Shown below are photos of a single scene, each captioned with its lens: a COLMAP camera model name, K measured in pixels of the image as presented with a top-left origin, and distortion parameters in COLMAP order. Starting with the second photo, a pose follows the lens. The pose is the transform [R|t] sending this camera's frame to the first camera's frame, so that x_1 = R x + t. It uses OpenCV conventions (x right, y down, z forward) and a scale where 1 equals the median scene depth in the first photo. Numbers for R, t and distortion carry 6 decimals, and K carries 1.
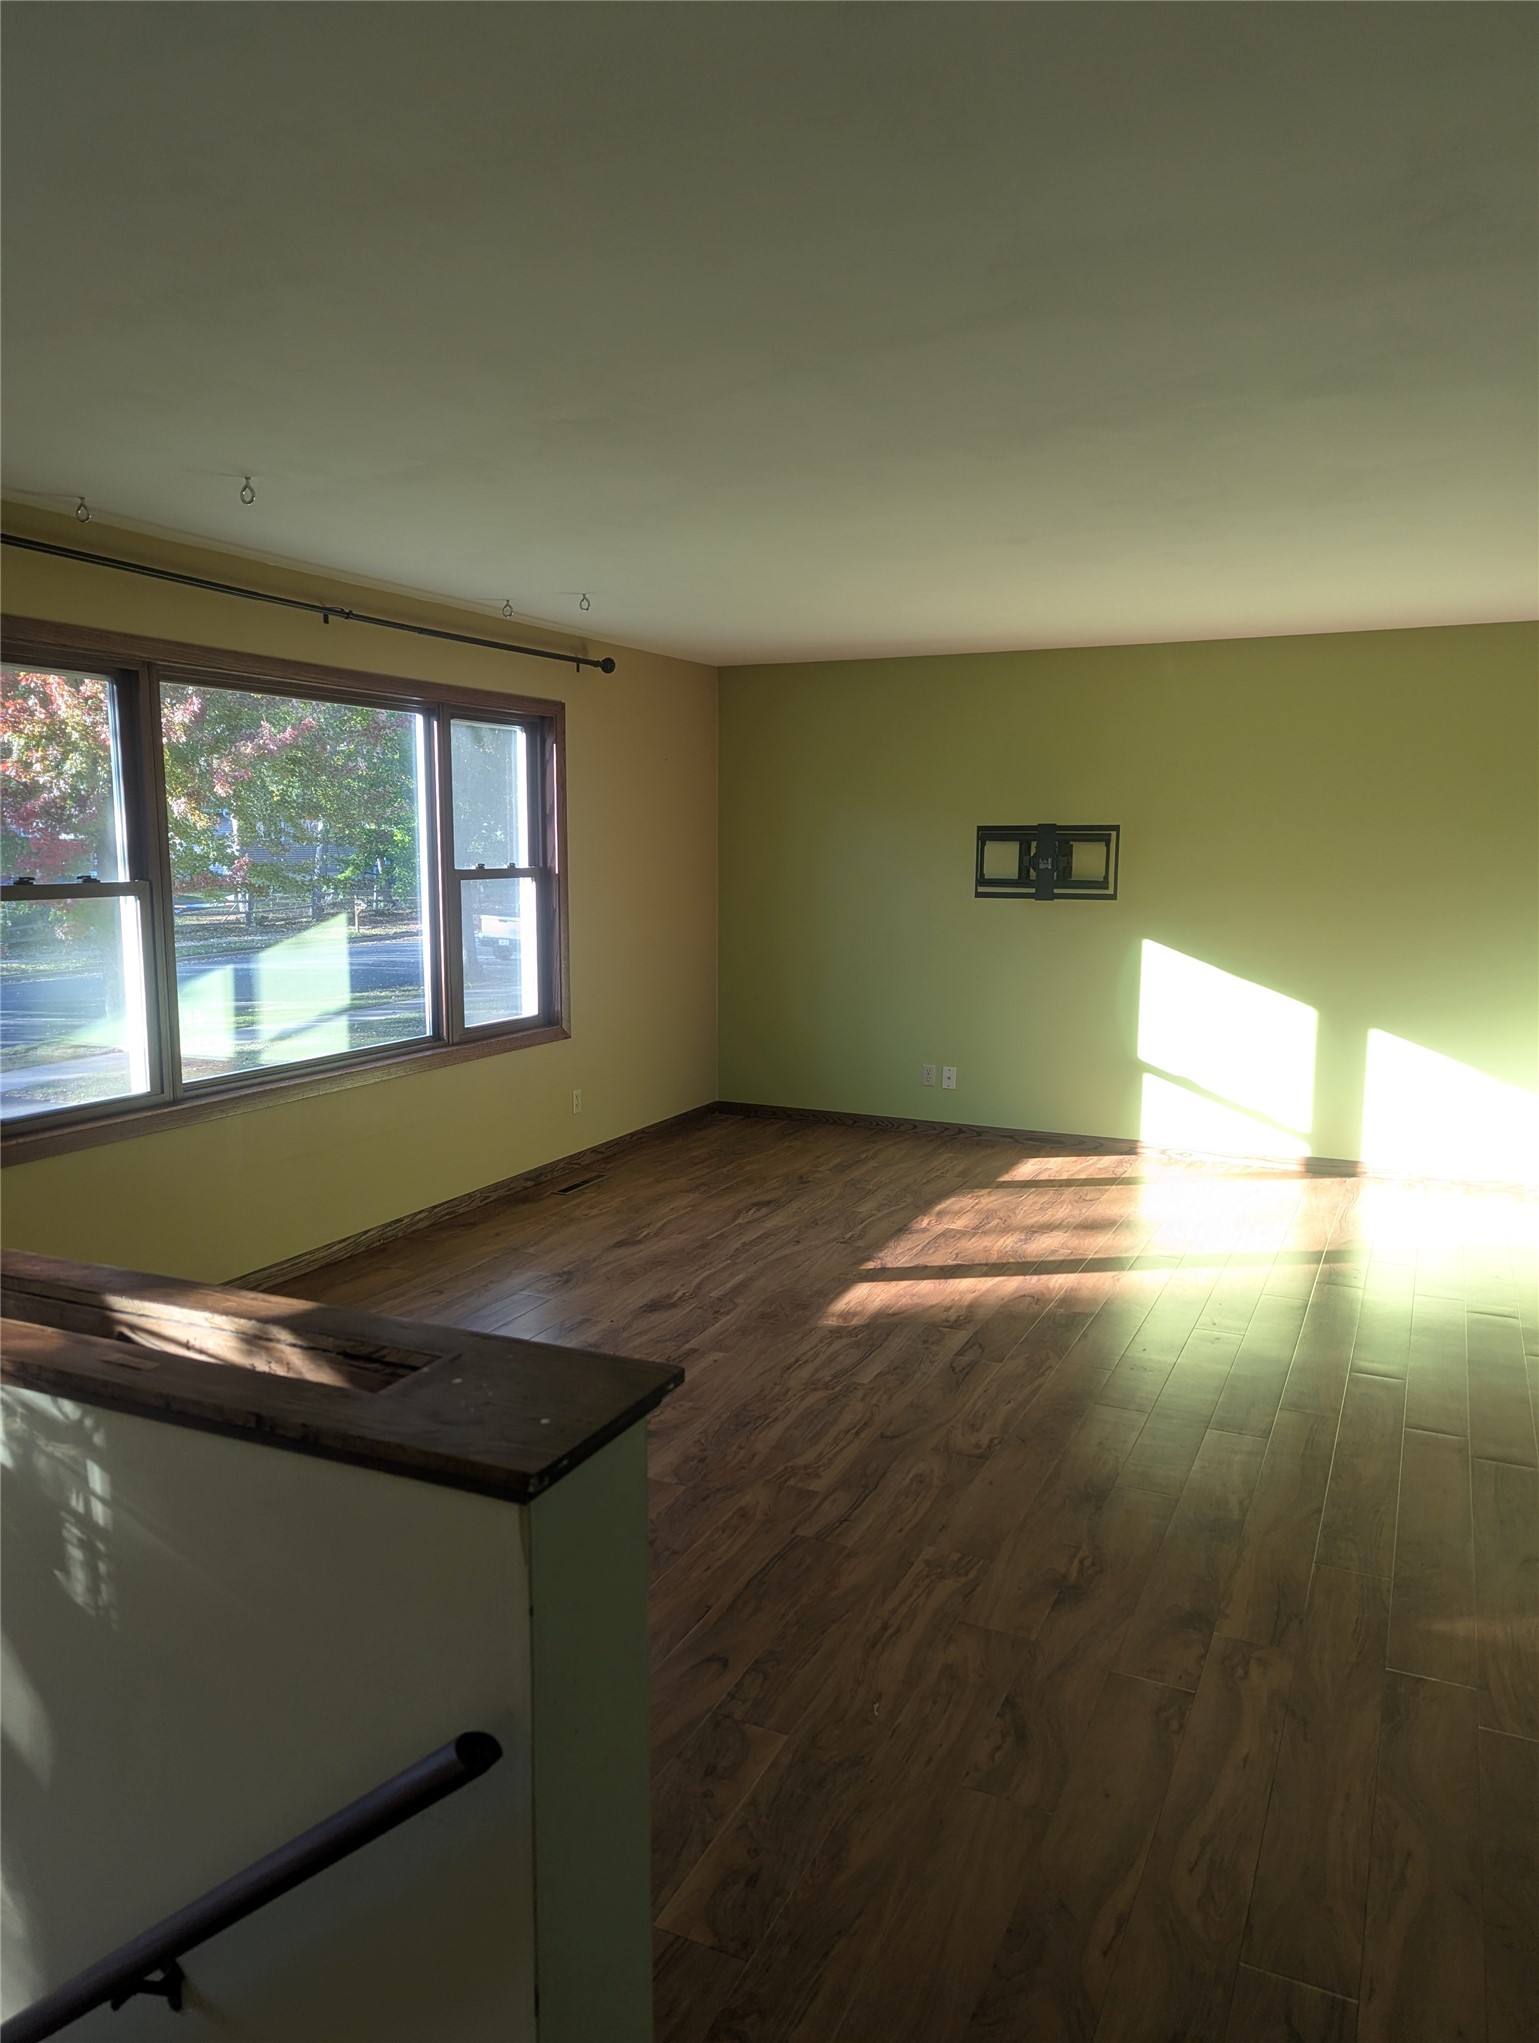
lens RADIAL K [[1404.4, 0, 769.5], [0, 1404.4, 1021.5], [0, 0, 1]] dist [-0.000573, -0.053811]
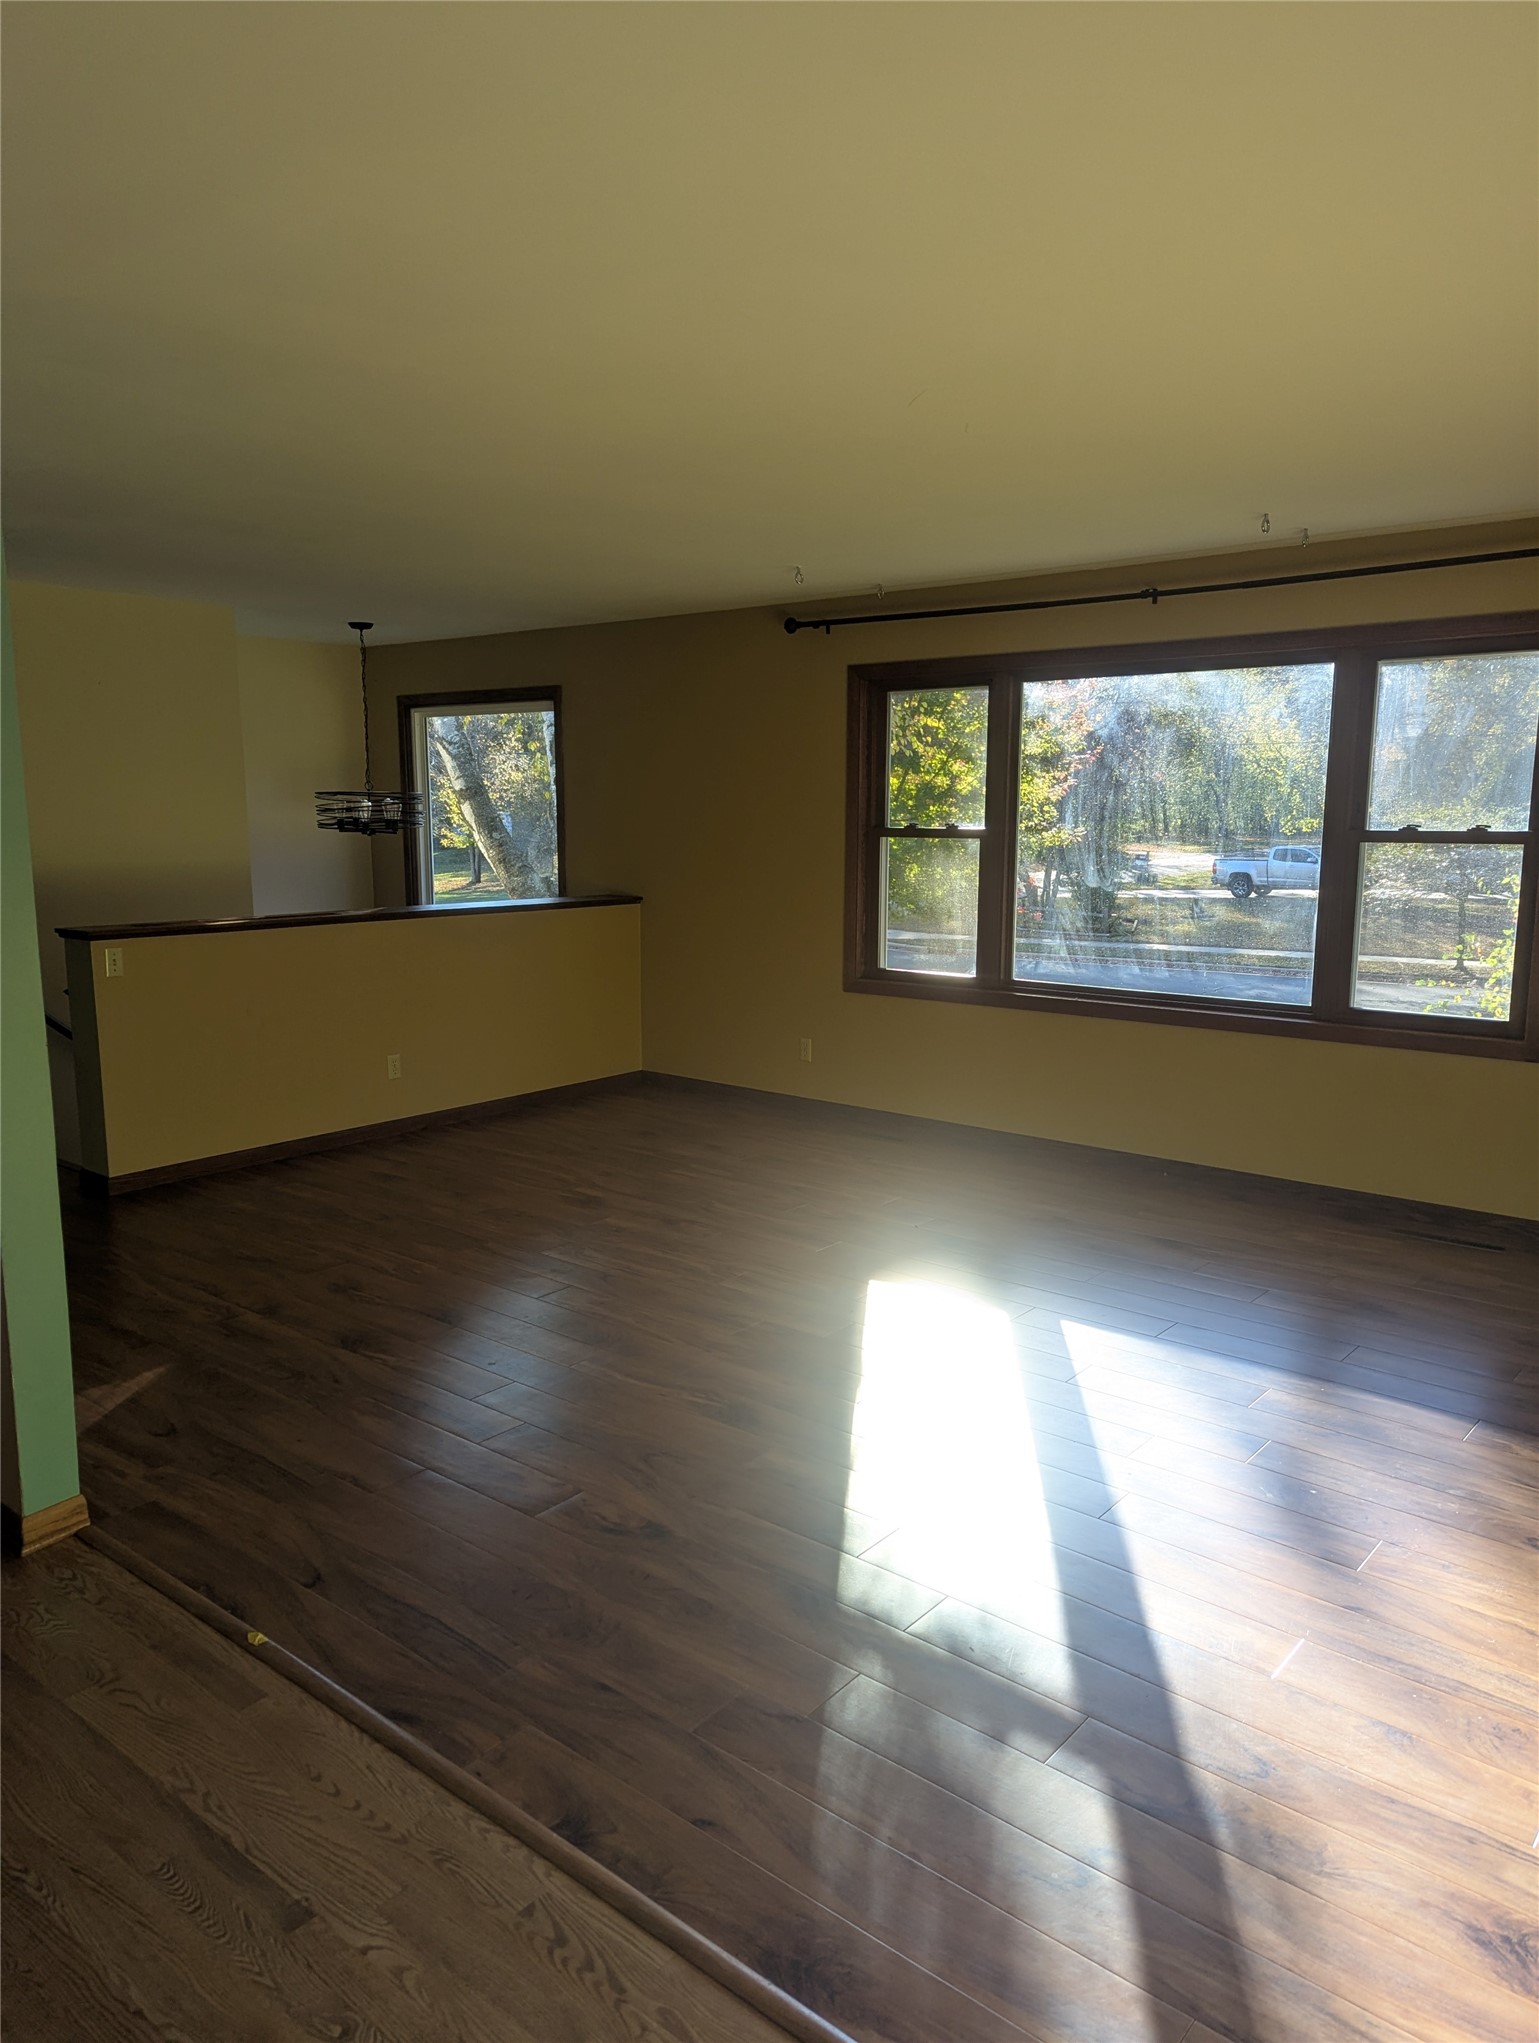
lens RADIAL K [[1443.1, 0, 764.3], [0, 1443.1, 1004.5], [0, 0, 1]] dist [0.067996, -0.059741]
pose [[-0.264582, 0.149692, -0.952675, 1.037098], [-0.111718, 0.976471, 0.184457, -0.171434], [0.957870, 0.155235, -0.241633, 1.165508]]
